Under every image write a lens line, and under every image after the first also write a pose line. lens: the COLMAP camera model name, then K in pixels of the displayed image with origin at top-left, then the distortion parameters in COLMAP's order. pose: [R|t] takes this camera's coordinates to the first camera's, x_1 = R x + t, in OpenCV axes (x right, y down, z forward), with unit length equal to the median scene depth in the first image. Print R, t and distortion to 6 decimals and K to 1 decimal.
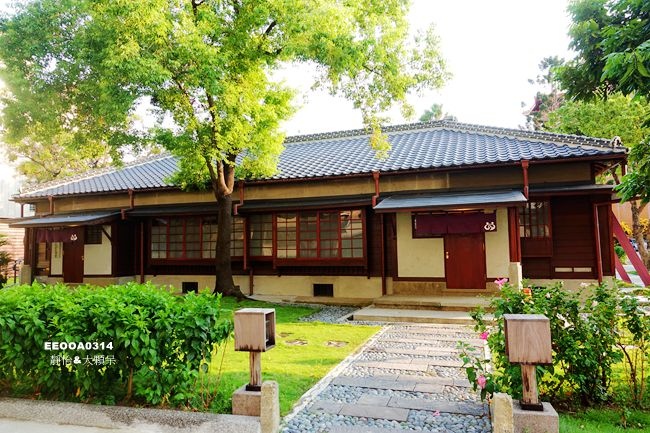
lens RADIAL K [[488.2, 0, 325.0], [0, 488.2, 216.5], [0, 0, 1]] dist [0.005631, 0.000110]
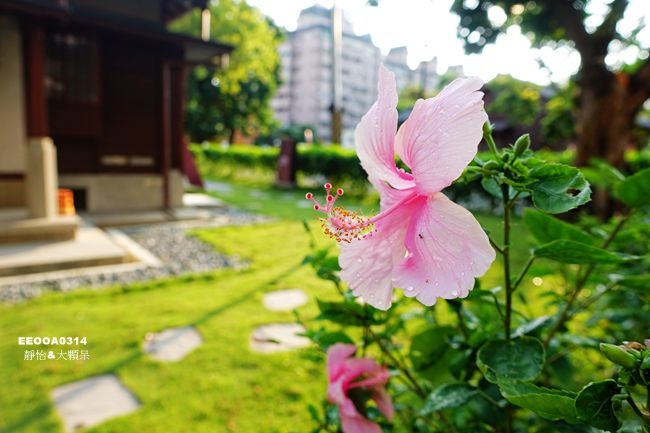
lens RADIAL K [[488.2, 0, 325.0], [0, 488.2, 216.5], [0, 0, 1]] dist [0.005631, 0.000110]
pose [[0.609838, -0.079777, 0.788501, 0.152752], [-0.086710, 0.982232, 0.166440, 0.053564], [-0.787768, -0.169872, 0.592085, 0.414511]]
